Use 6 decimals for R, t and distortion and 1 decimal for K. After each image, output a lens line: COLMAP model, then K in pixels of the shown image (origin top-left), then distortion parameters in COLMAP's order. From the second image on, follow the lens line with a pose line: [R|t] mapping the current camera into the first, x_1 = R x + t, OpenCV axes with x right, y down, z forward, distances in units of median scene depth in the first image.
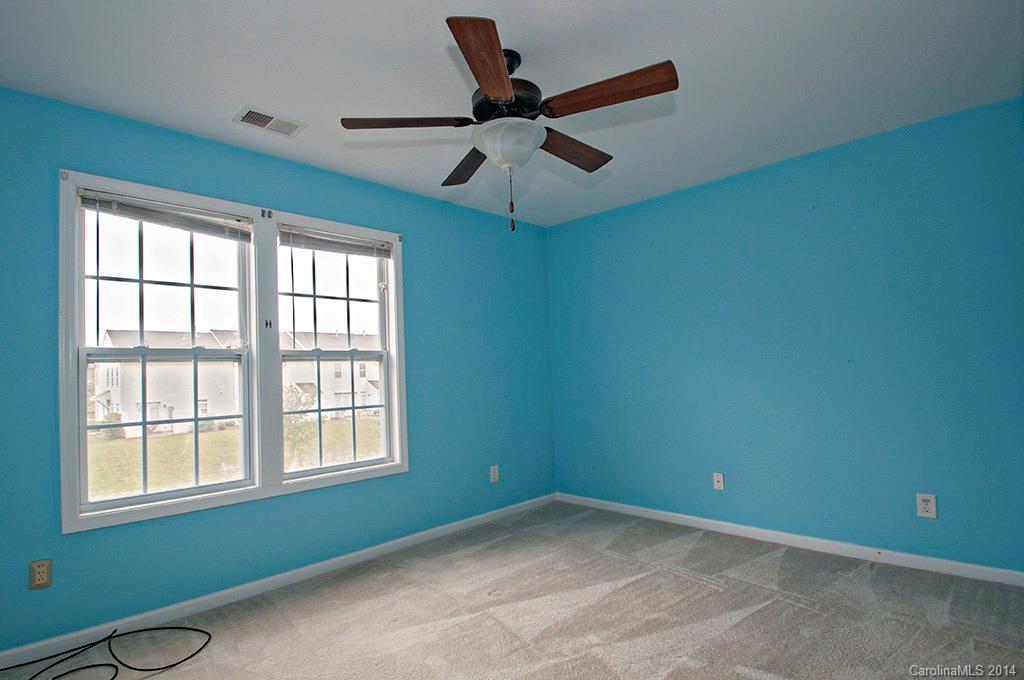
lens RADIAL K [[533.8, 0, 507.1], [0, 533.8, 341.3], [0, 0, 1]] dist [-0.003318, -0.000507]
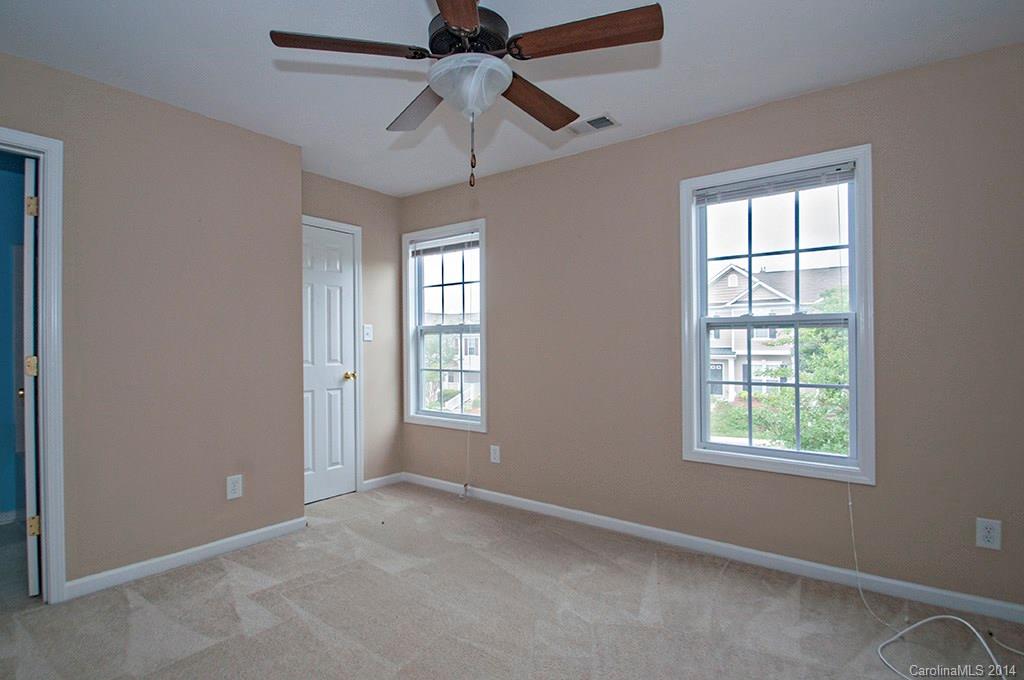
lens RADIAL K [[533.8, 0, 507.6], [0, 533.8, 344.3], [0, 0, 1]] dist [-0.003318, -0.000507]
pose [[0.105431, 0.026461, -0.994075, 0.455048], [0.050445, 0.998217, 0.031922, 0.012672], [0.993146, -0.053512, 0.103908, 0.463714]]
